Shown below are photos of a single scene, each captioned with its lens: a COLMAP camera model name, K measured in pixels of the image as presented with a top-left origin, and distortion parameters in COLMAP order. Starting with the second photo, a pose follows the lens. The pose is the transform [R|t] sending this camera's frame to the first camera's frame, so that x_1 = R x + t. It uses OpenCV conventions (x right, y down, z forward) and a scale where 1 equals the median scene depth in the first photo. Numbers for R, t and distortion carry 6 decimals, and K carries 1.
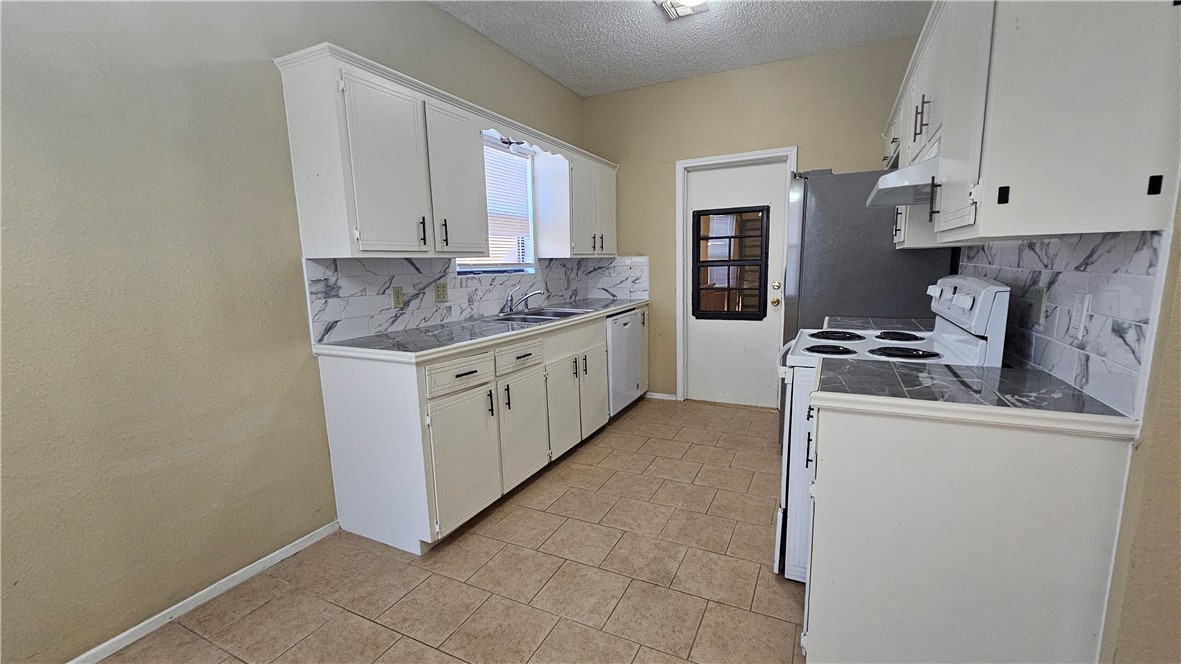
lens RADIAL K [[482.0, 0, 594.2], [0, 482.0, 346.7], [0, 0, 1]] dist [0.000731, -0.000078]
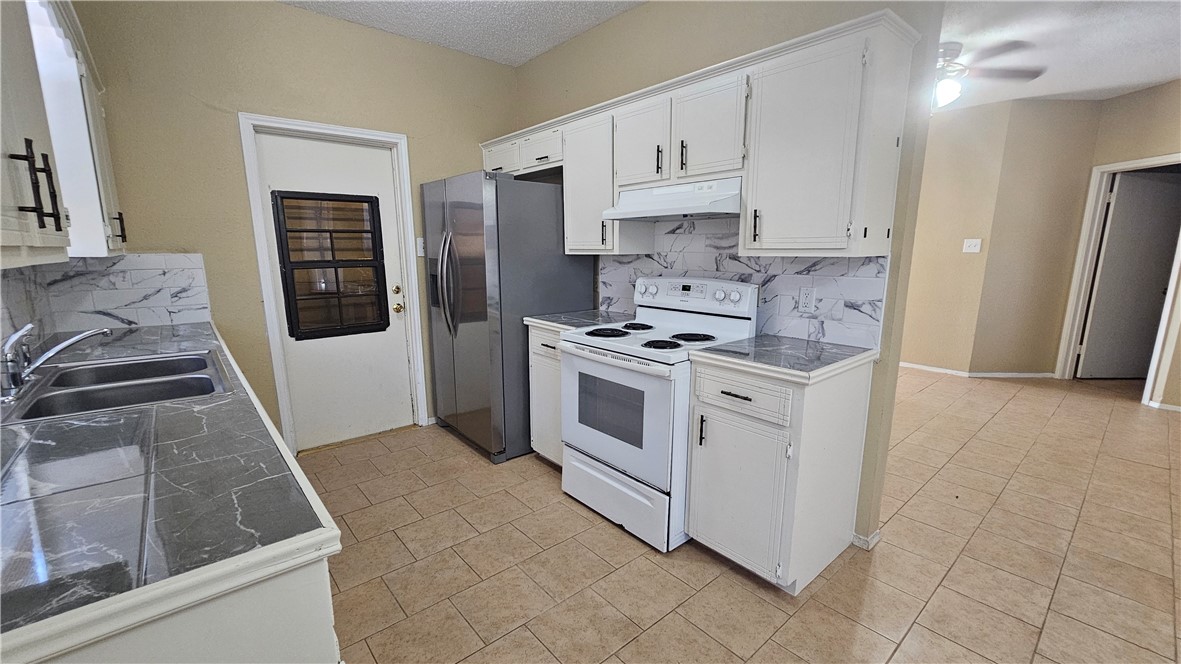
lens RADIAL K [[483.1, 0, 593.2], [0, 483.1, 343.9], [0, 0, 1]] dist [0.000181, -0.000715]
pose [[0.395266, -0.156098, 0.905206, -0.514143], [0.150768, 0.983115, 0.103700, -0.114203], [-0.906109, 0.095487, 0.412126, 0.549018]]
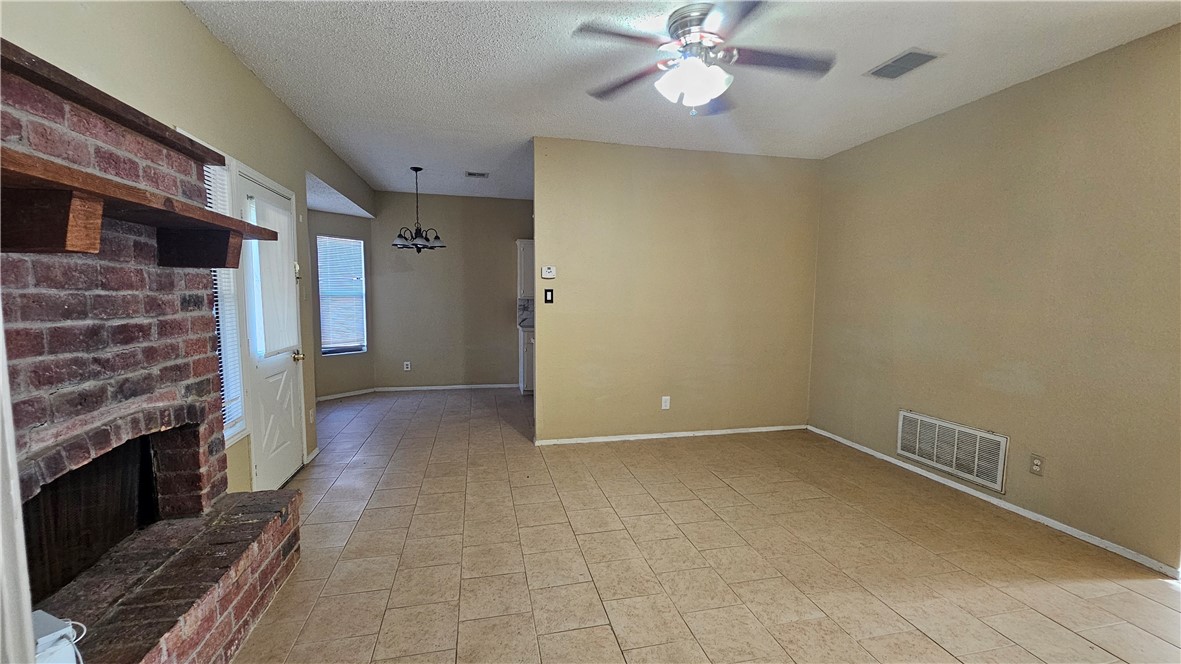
lens RADIAL K [[483.1, 0, 593.2], [0, 483.1, 343.9], [0, 0, 1]] dist [0.000181, -0.000715]
pose [[0.634942, 0.105629, -0.765305, 2.048607], [-0.156998, 0.987580, 0.006053, 0.019330], [0.756439, 0.116308, 0.643640, -0.608836]]
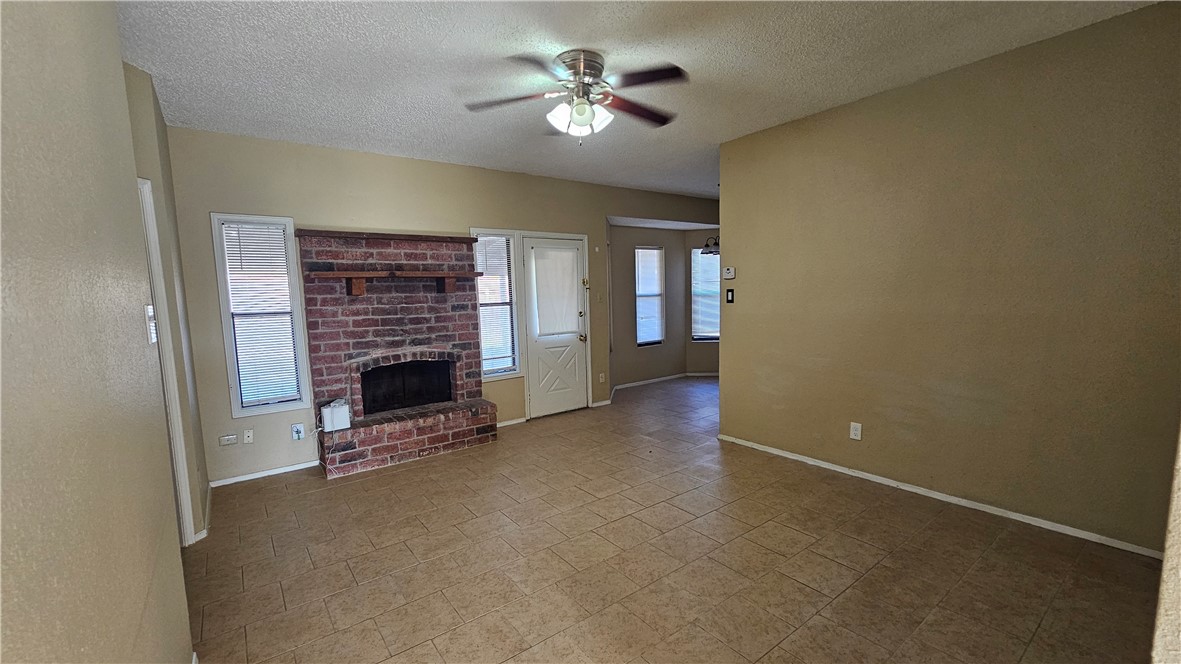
lens RADIAL K [[483.1, 0, 593.2], [0, 483.1, 343.9], [0, 0, 1]] dist [0.000181, -0.000715]
pose [[-0.445995, 0.131736, -0.885288, 2.434942], [-0.114946, 0.972488, 0.202620, -0.259014], [0.887624, 0.192128, -0.418582, 0.762561]]
